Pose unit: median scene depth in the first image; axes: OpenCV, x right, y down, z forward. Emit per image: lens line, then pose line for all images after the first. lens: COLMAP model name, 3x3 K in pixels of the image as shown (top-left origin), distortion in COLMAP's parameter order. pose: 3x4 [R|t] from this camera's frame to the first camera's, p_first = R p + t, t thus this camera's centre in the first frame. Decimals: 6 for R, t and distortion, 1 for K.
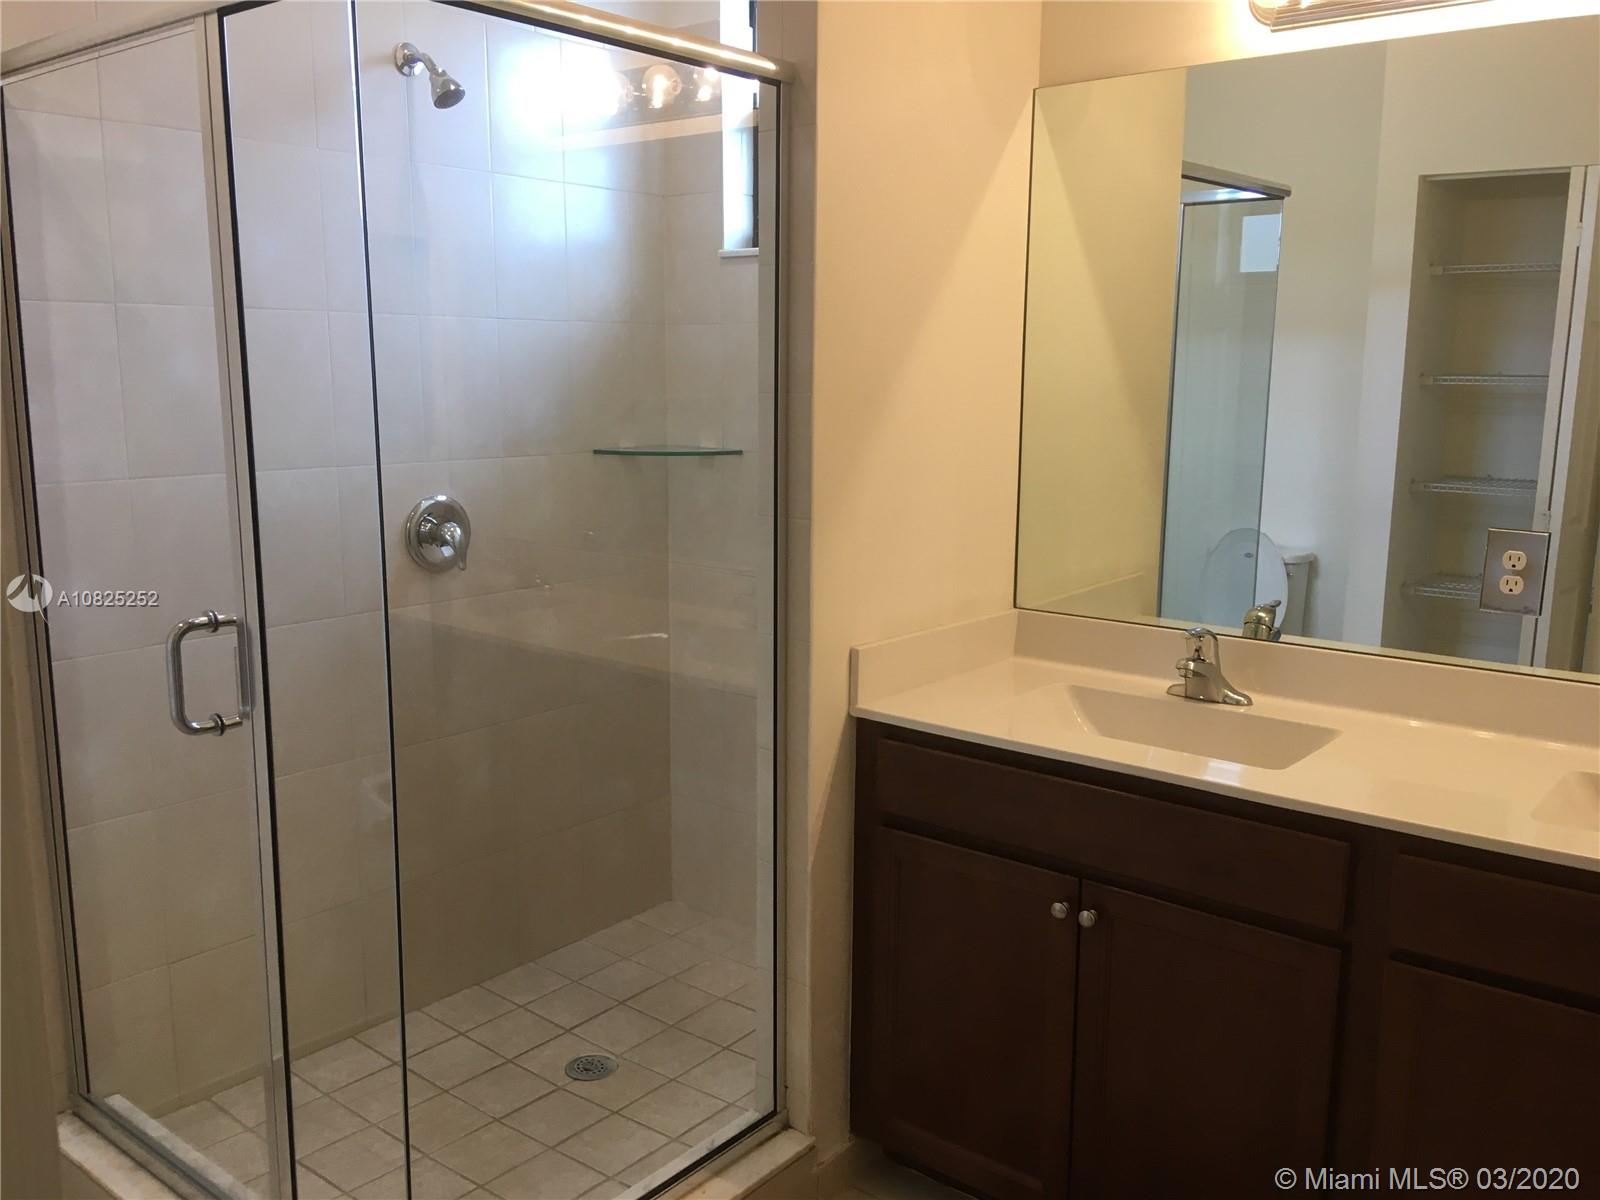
lens RADIAL K [[1356.6, 0, 790.1], [0, 1356.6, 611.7], [0, 0, 1]] dist [0.075045, -0.096205]
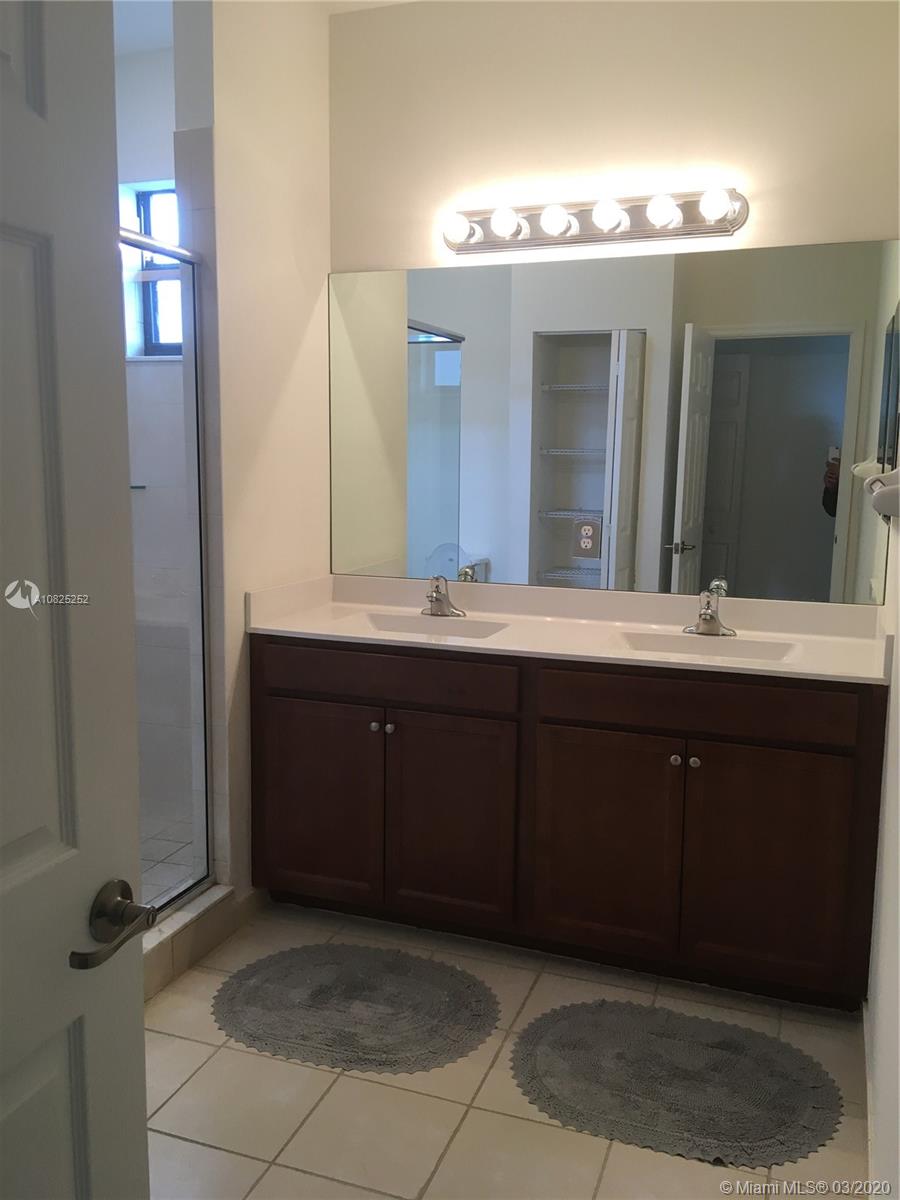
lens RADIAL K [[1017.5, 0, 448.8], [0, 1017.5, 599.2], [0, 0, 1]] dist [0.075045, -0.096205]
pose [[0.944608, -0.039393, 0.325827, -0.126530], [0.051193, 0.998304, -0.027718, 0.080945], [-0.324182, 0.042863, 0.945023, -0.281549]]
